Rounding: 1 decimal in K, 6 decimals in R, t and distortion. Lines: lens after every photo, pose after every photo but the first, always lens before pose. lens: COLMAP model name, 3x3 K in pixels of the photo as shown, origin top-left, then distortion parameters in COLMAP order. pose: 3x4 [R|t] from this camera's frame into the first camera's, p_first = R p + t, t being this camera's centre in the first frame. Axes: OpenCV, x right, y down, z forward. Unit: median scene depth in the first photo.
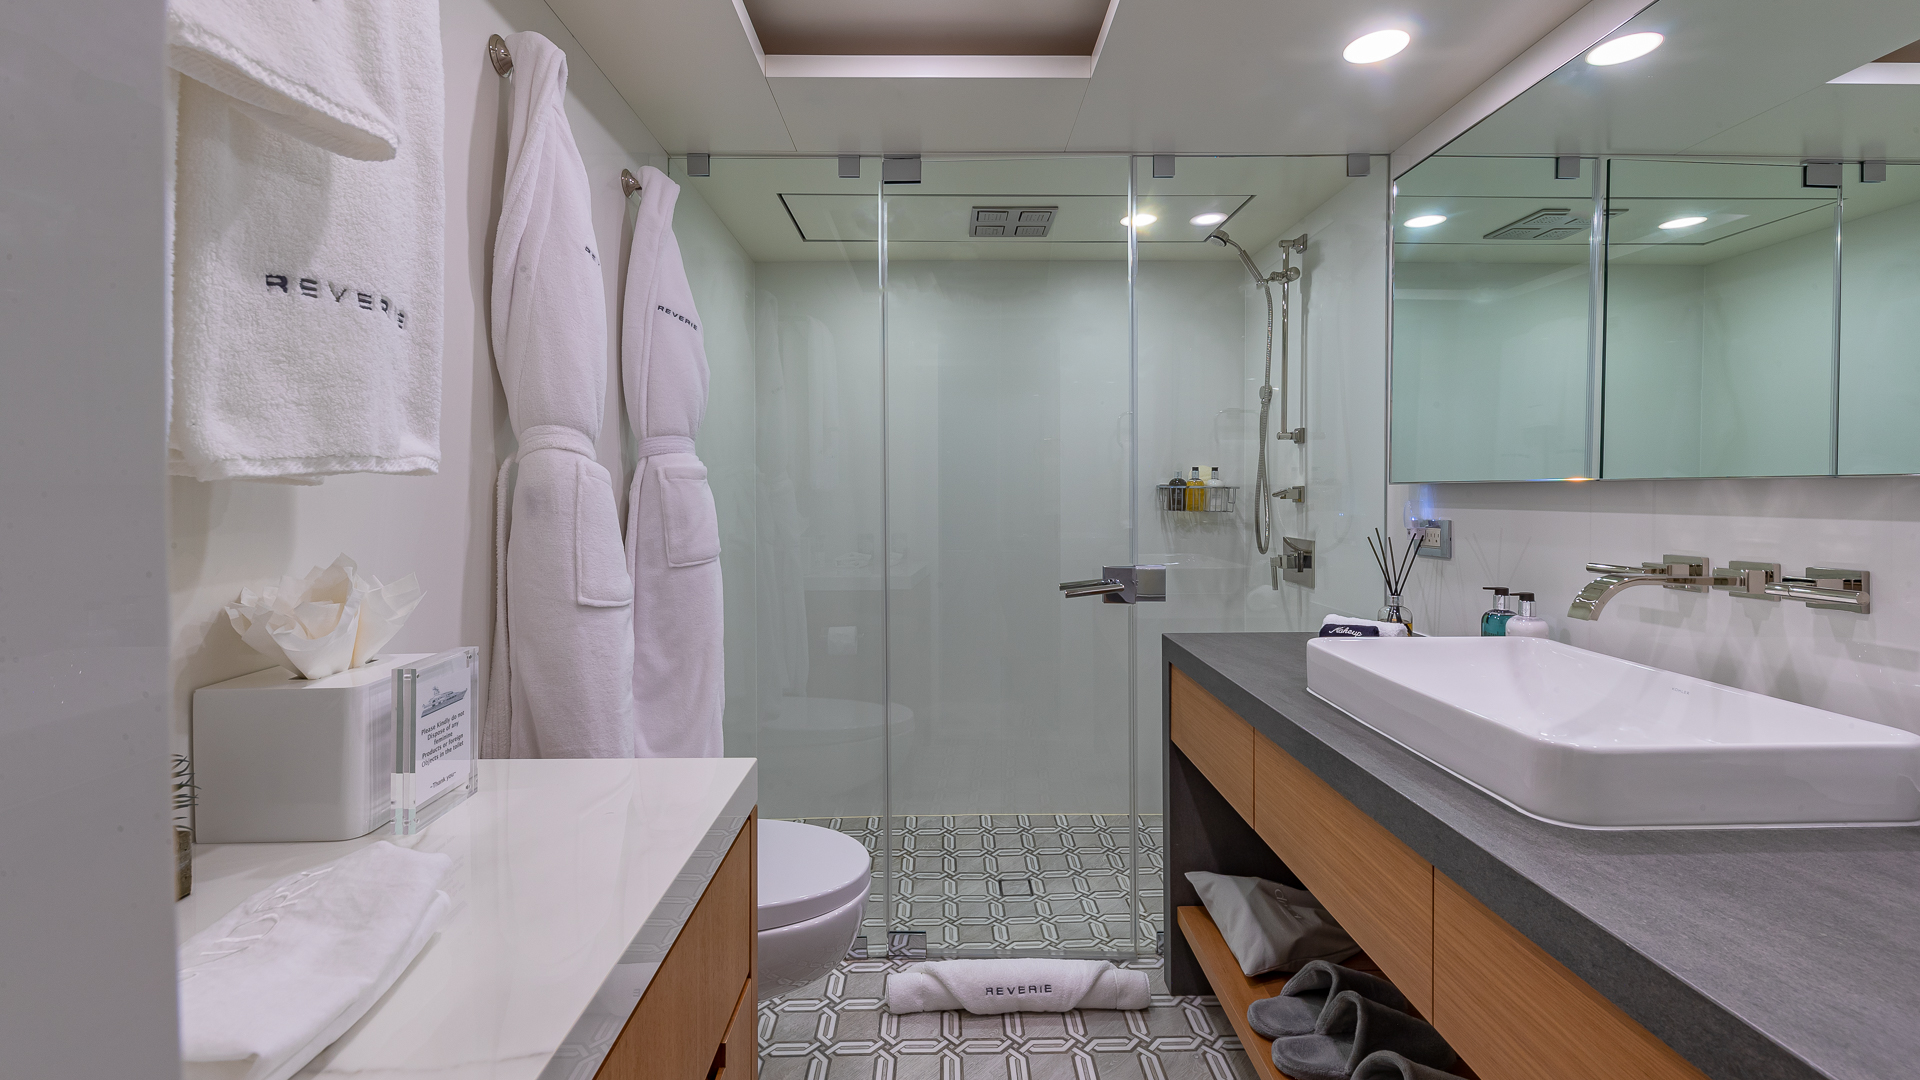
lens RADIAL K [[790.0, 0, 952.1], [0, 790.0, 493.0], [0, 0, 1]] dist [0.008482, -0.000214]
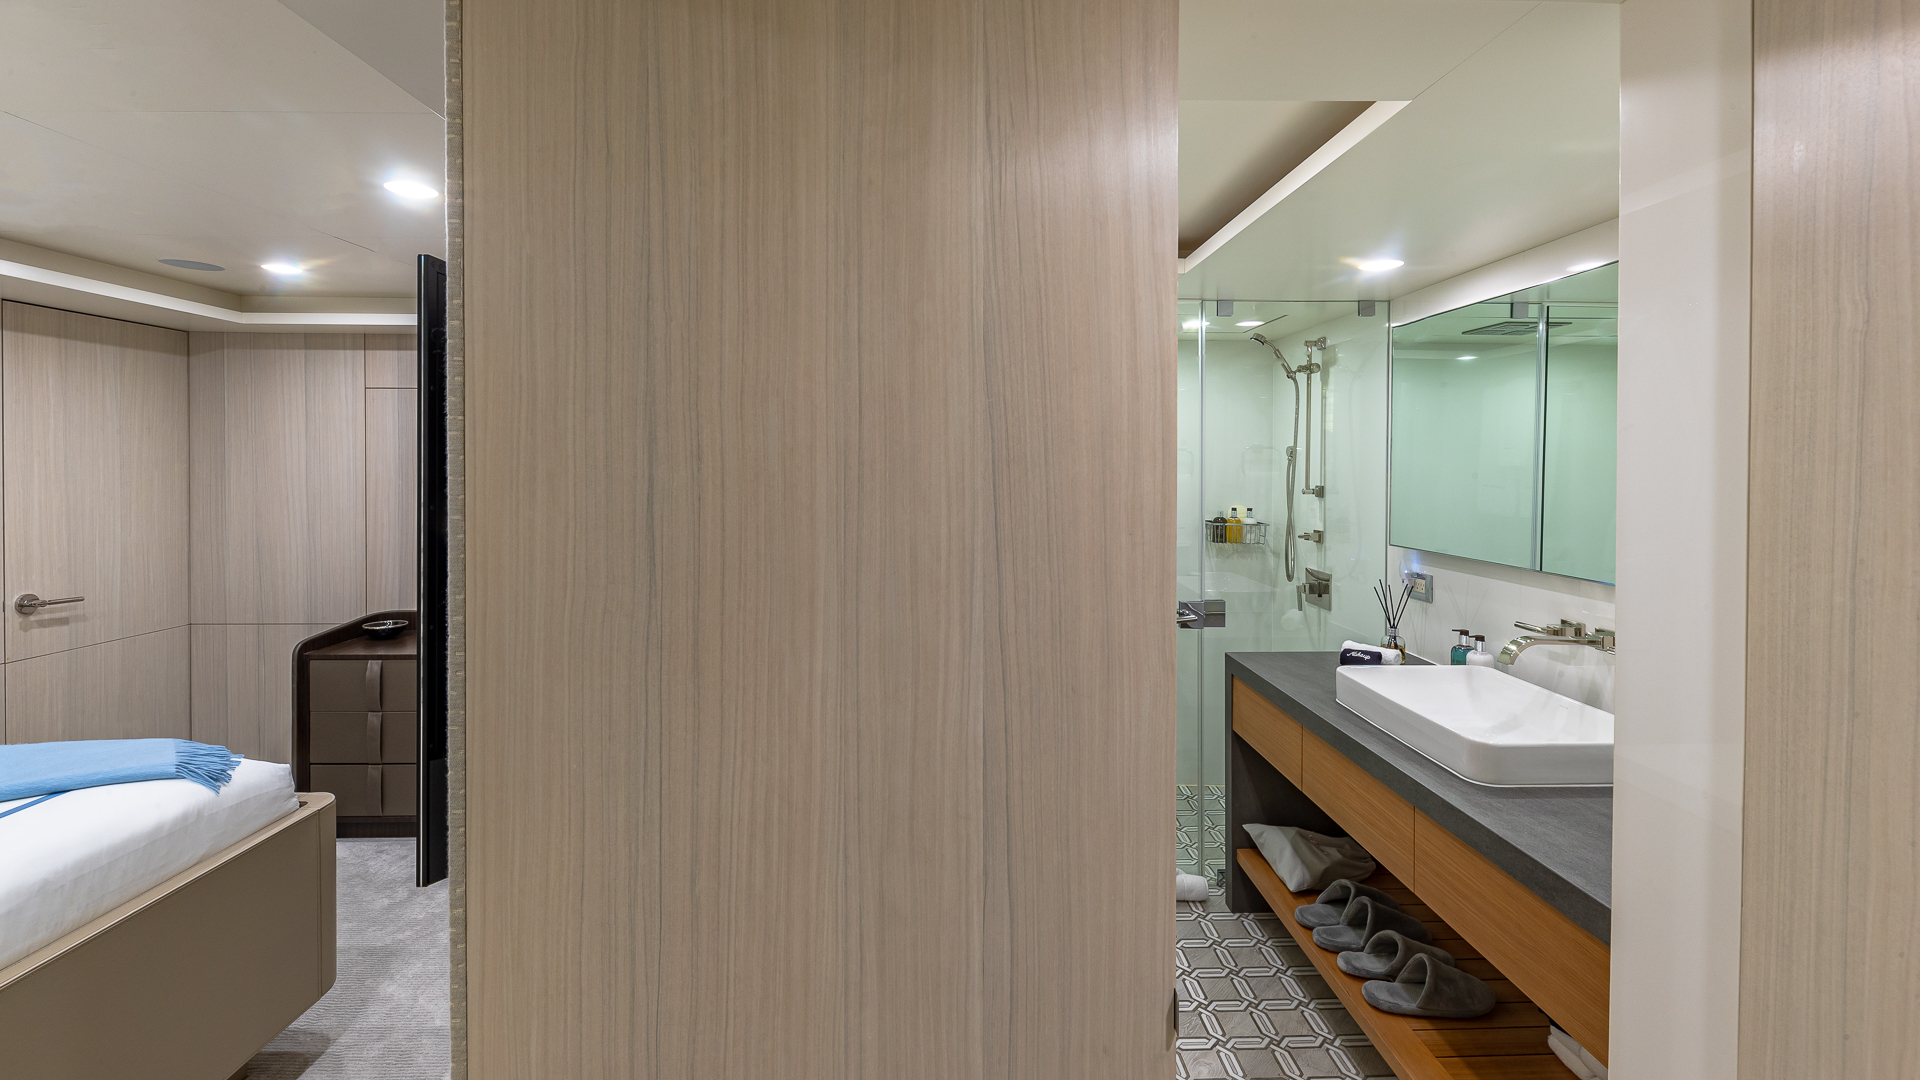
lens RADIAL K [[785.7, 0, 958.7], [0, 785.7, 470.5], [0, 0, 1]] dist [0.009237, -0.000095]
pose [[0.999961, 0.003268, 0.008222, -0.225493], [-0.003280, 0.999994, 0.001417, -0.149055], [-0.008217, -0.001444, 0.999965, -0.394587]]
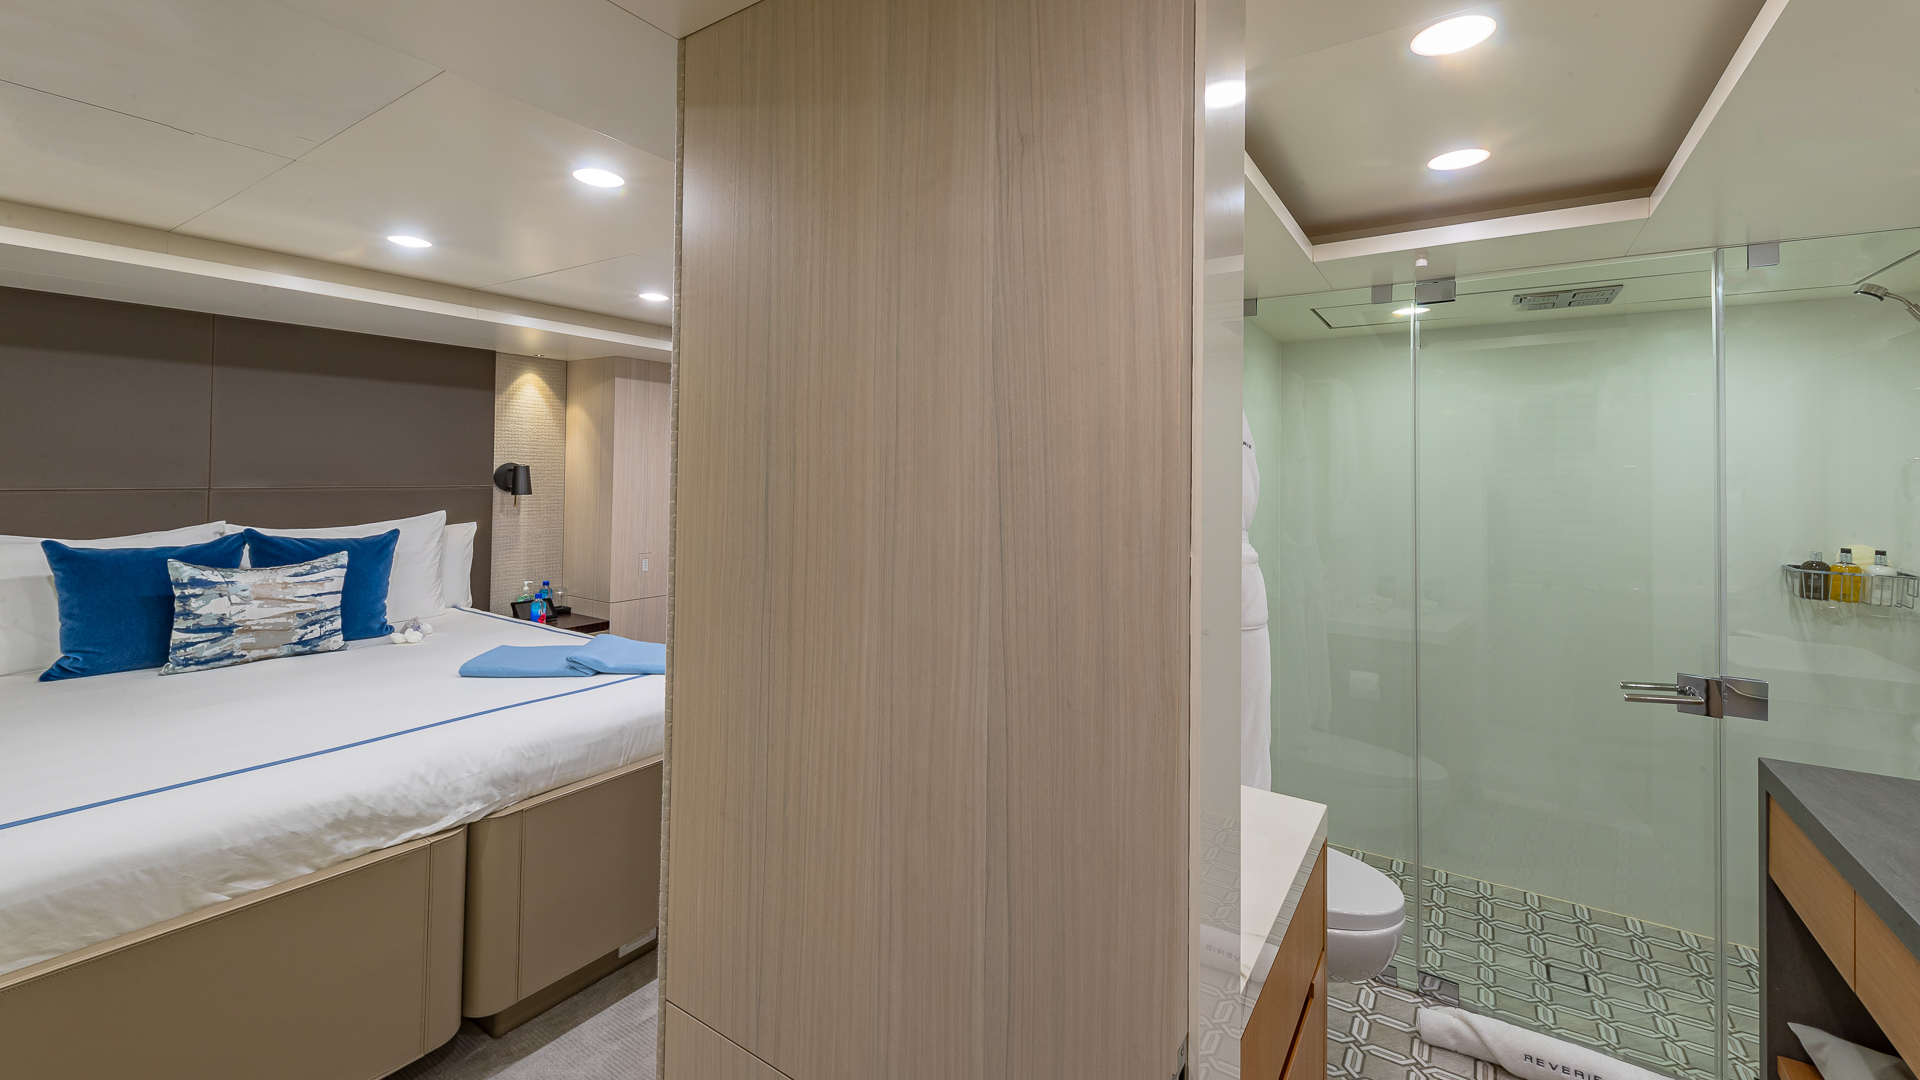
lens RADIAL K [[775.4, 0, 950.2], [0, 775.4, 457.8], [0, 0, 1]] dist [0.014819, -0.008539]
pose [[0.820187, 0.002132, -0.572092, 0.006705], [-0.019271, 0.999528, -0.023904, -0.146100], [0.571771, 0.030631, 0.819841, -0.339054]]
